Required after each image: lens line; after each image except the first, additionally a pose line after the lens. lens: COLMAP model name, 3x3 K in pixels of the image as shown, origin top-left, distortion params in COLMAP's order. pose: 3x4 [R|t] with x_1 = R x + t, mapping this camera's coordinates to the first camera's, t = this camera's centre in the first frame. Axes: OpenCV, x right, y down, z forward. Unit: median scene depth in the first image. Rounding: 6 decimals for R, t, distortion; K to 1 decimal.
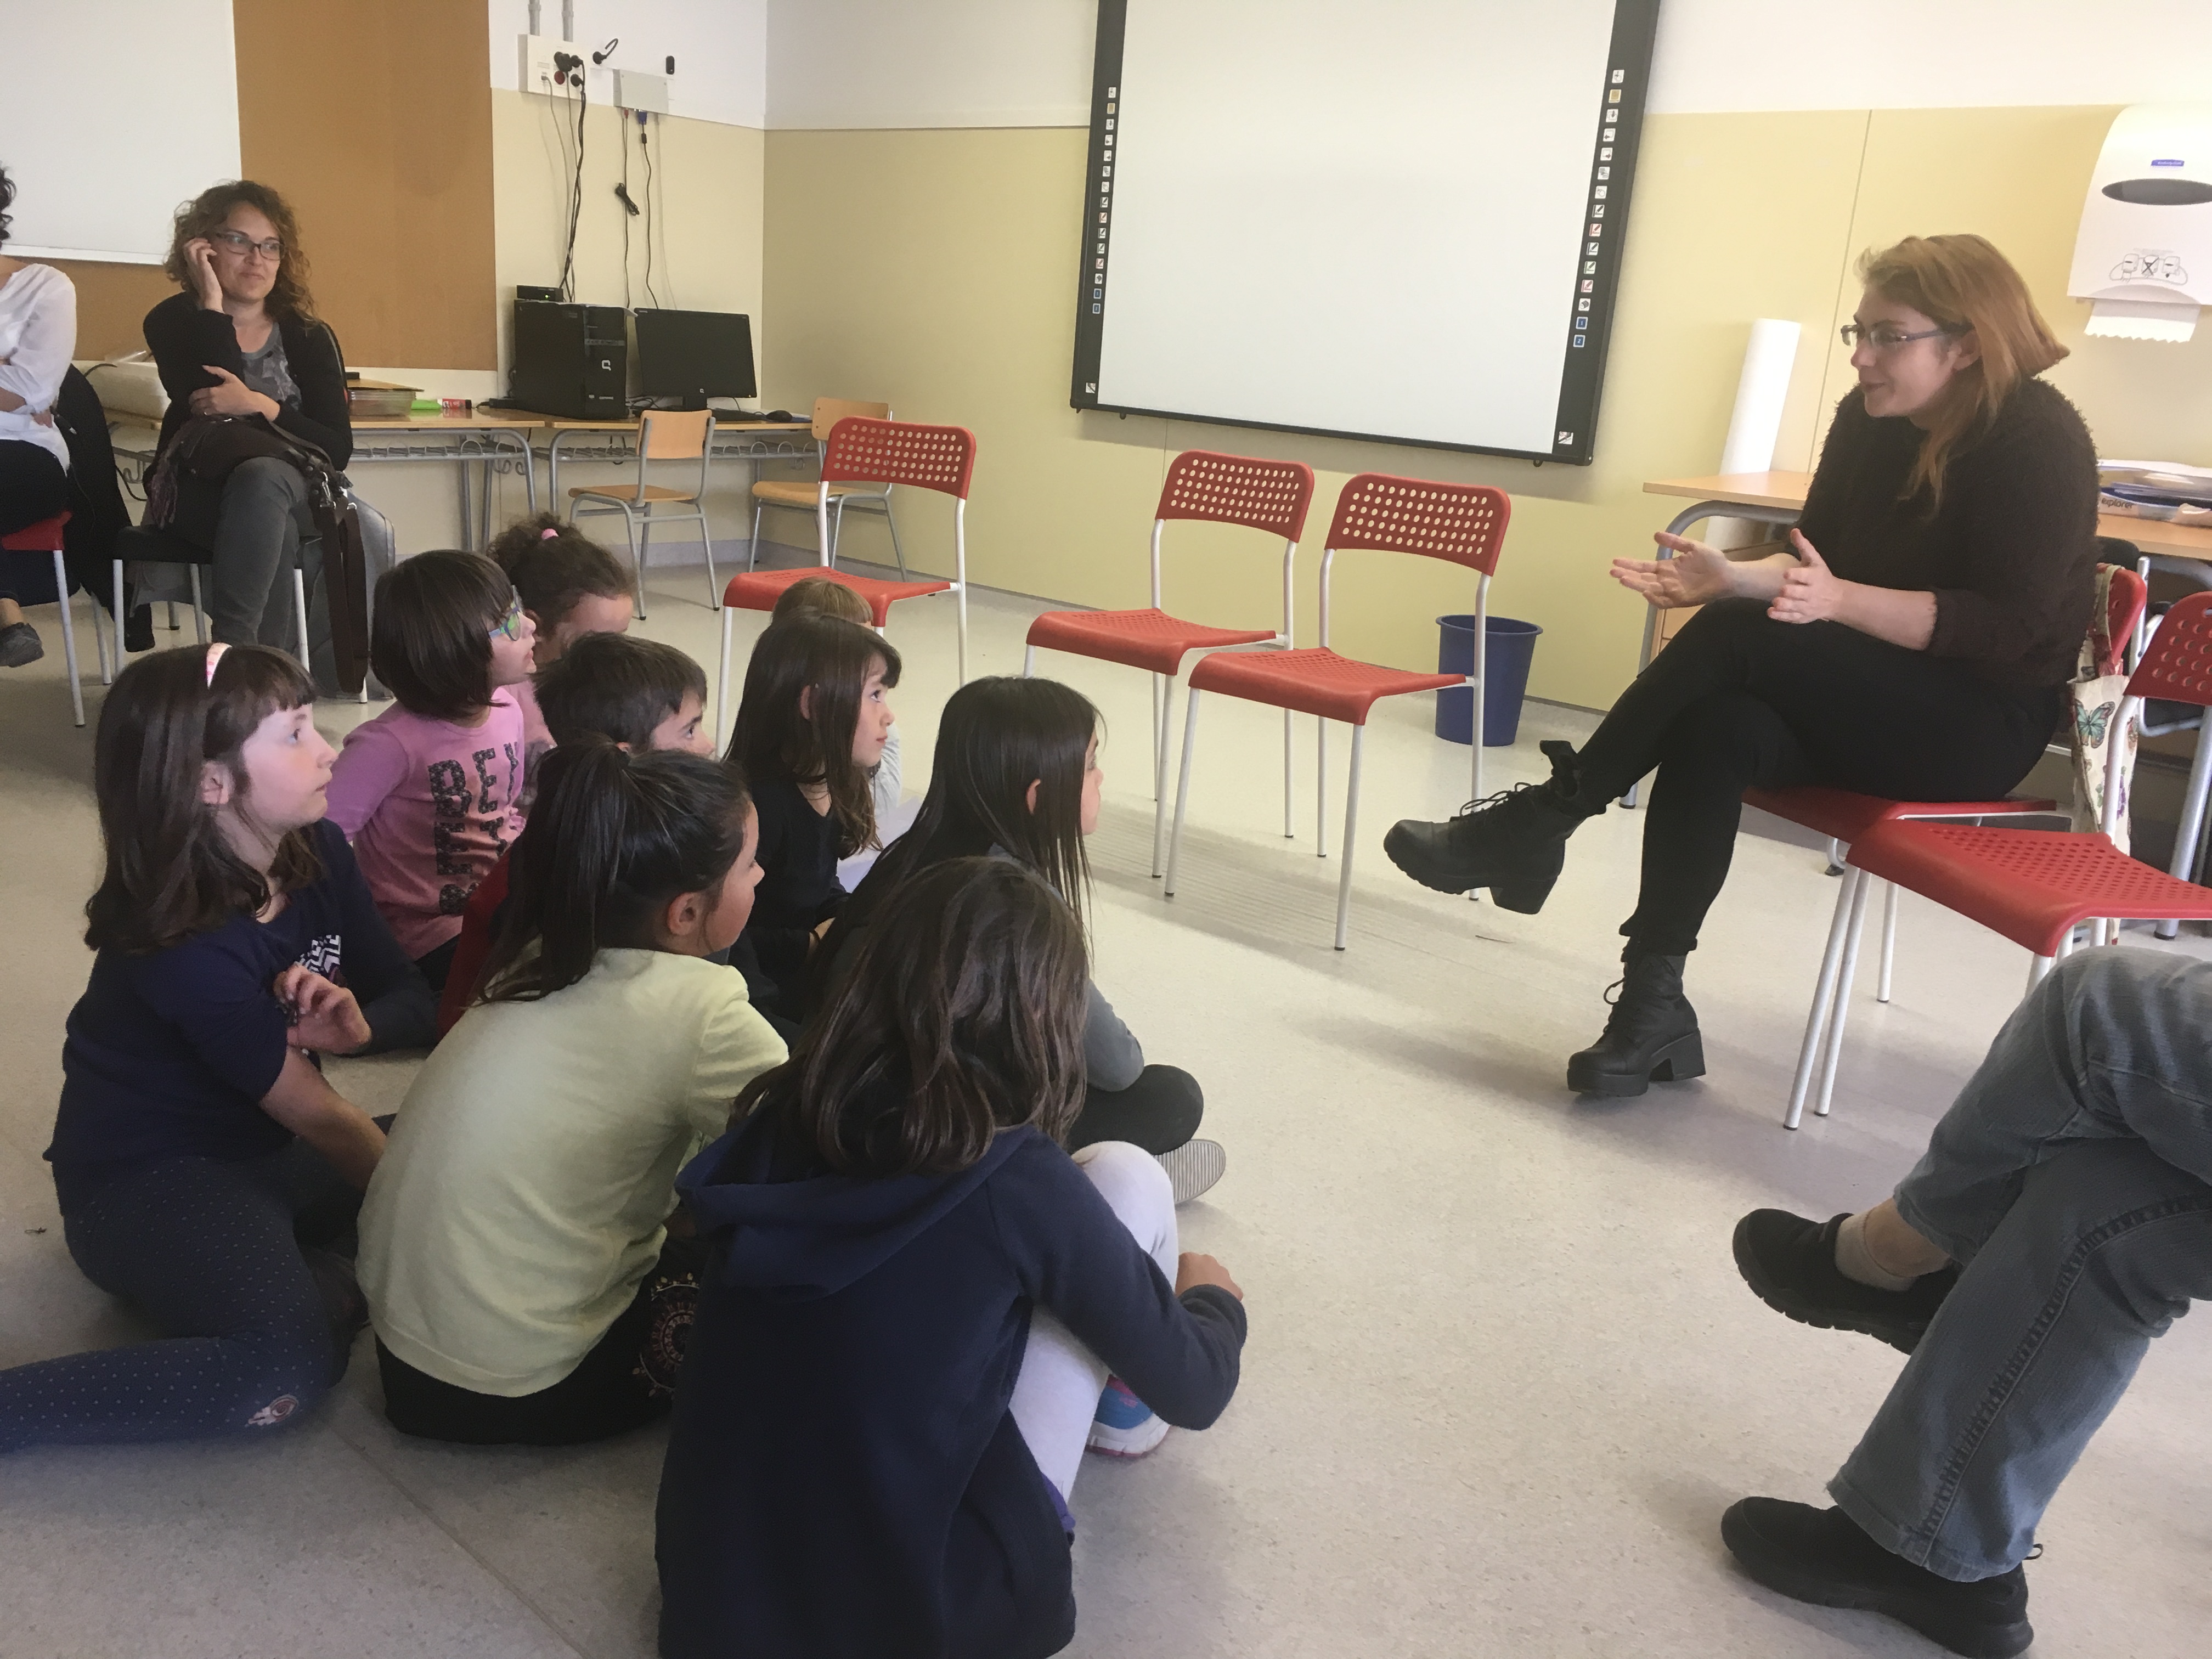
lens RADIAL K [[1840.3, 0, 1106.0], [0, 1840.3, 829.5], [0, 0, 1]] dist [0.096781, -0.137395]
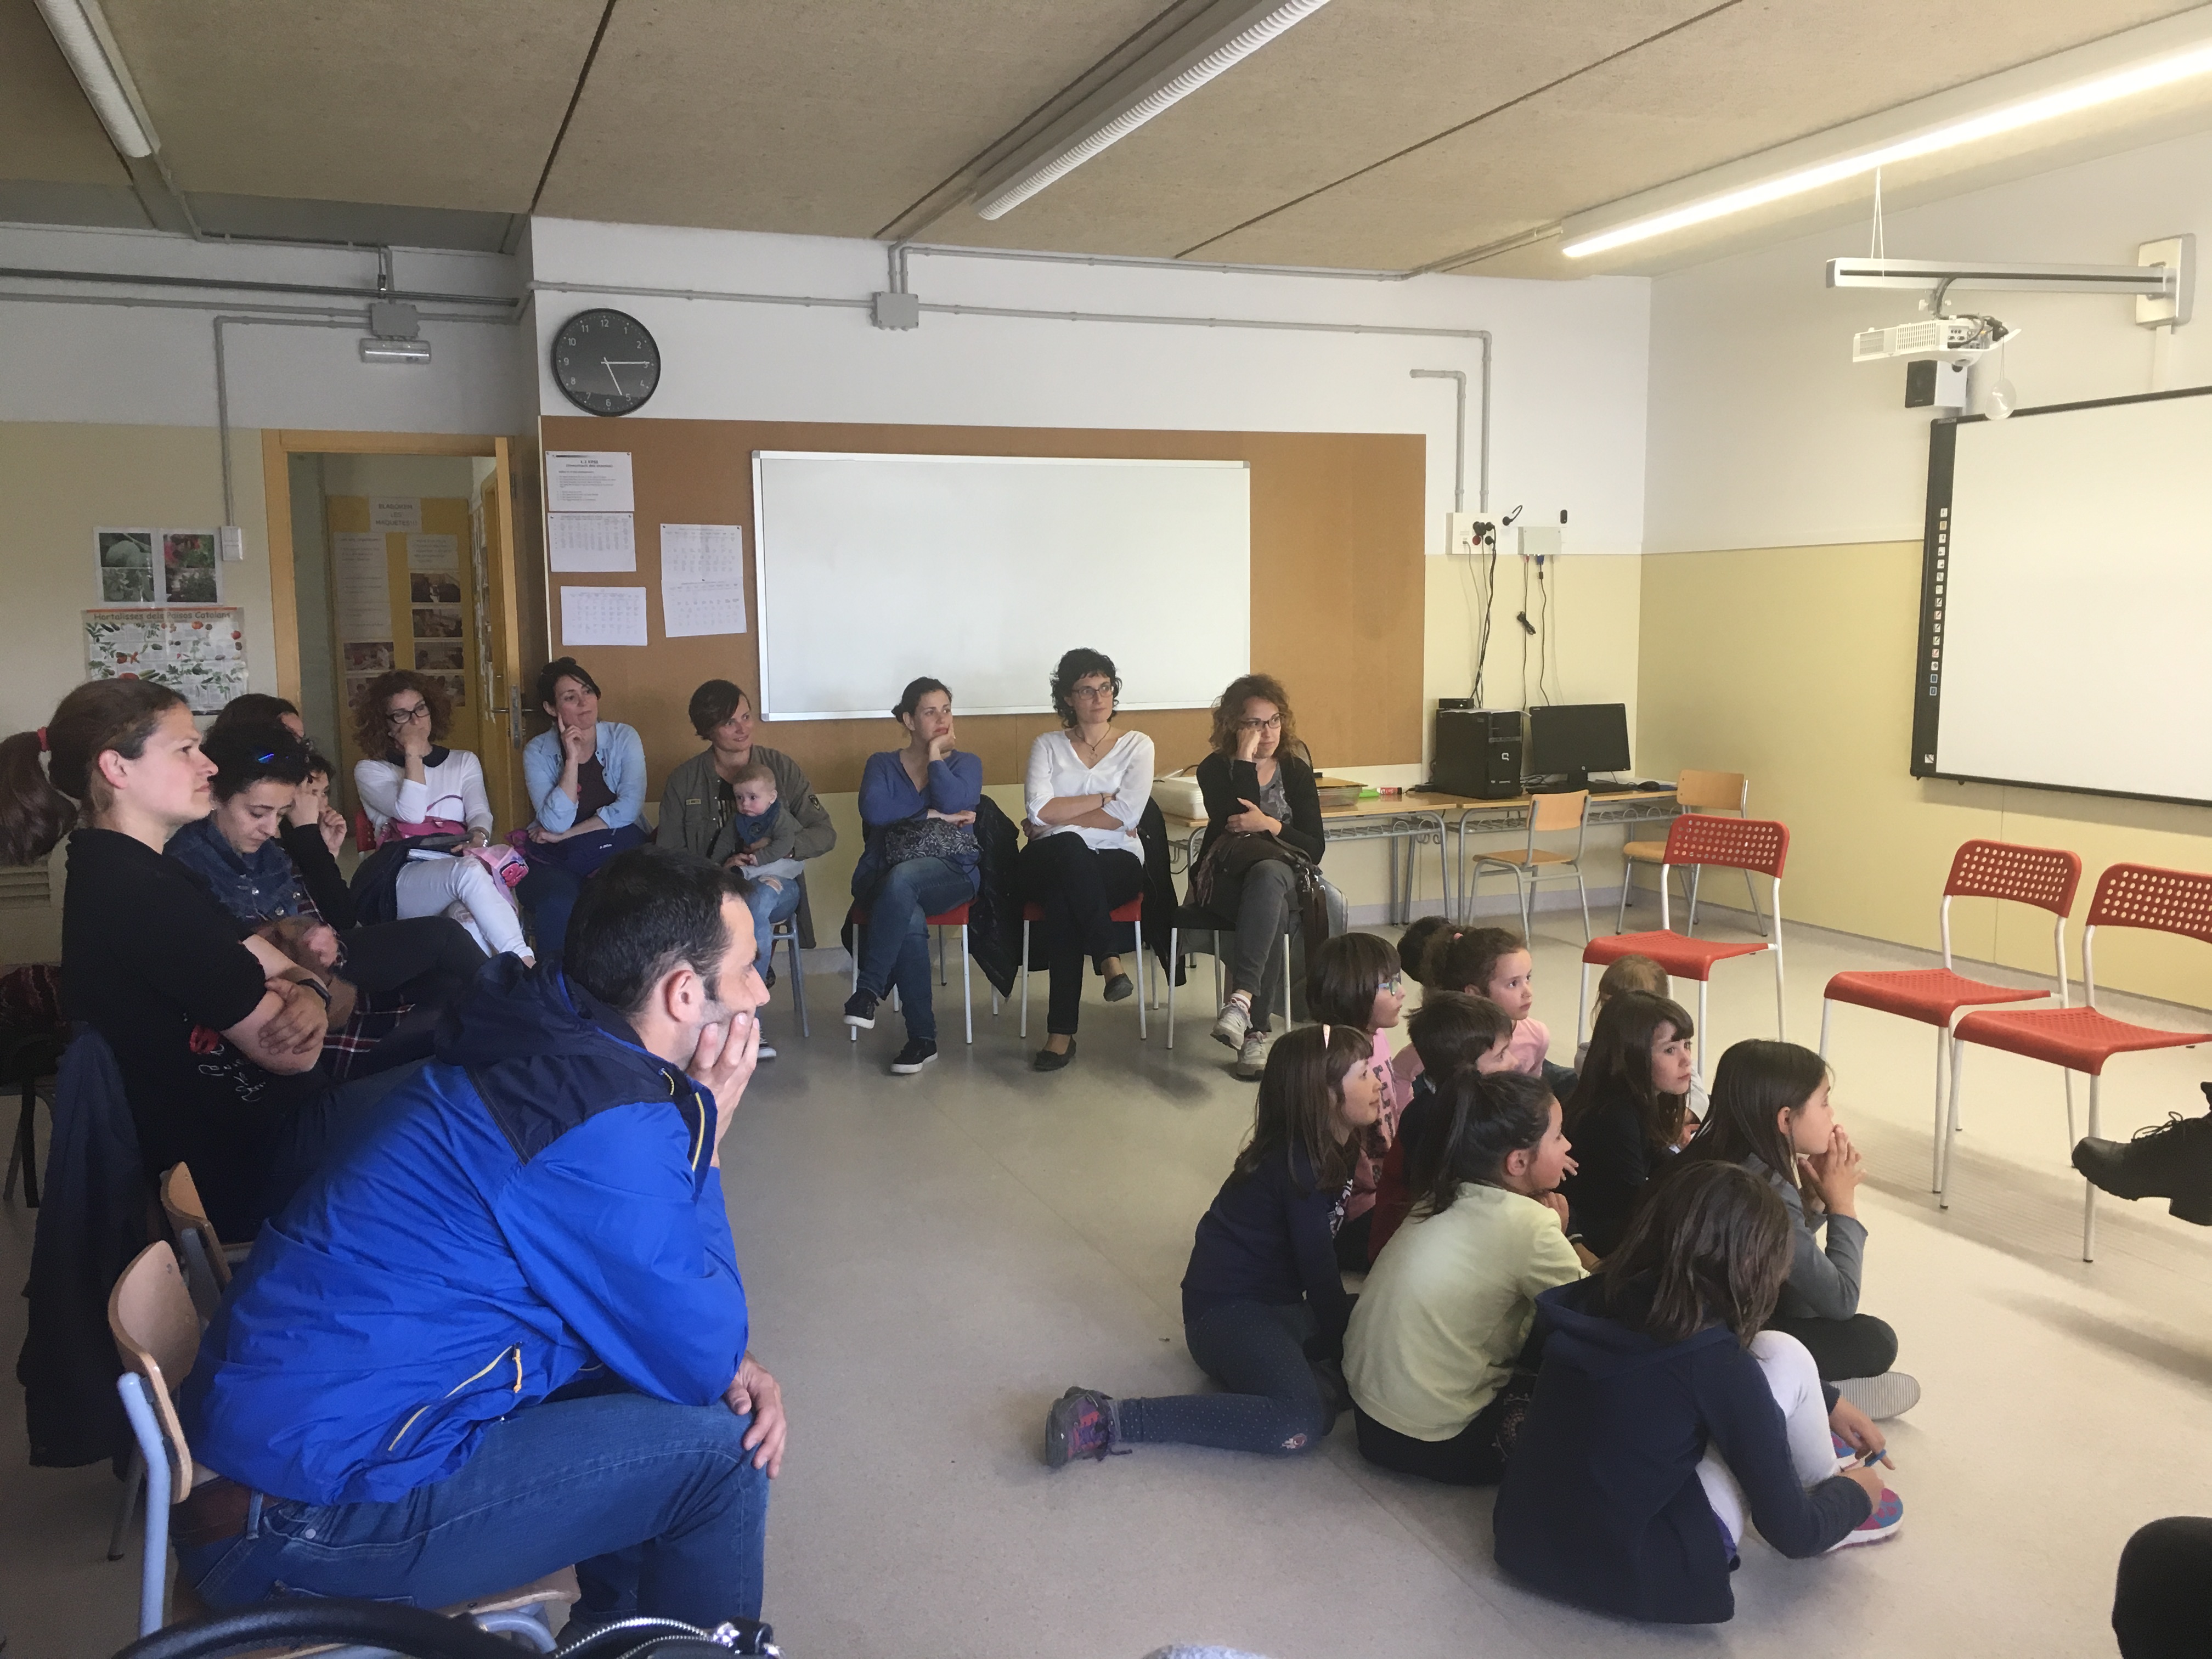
lens RADIAL K [[1840.3, 0, 1106.0], [0, 1840.3, 829.5], [0, 0, 1]] dist [0.096781, -0.137395]
pose [[0.888073, -0.024409, -0.459053, 0.067410], [-0.051098, 0.987160, -0.151342, 0.002204], [0.456853, 0.157859, 0.875423, -0.221303]]
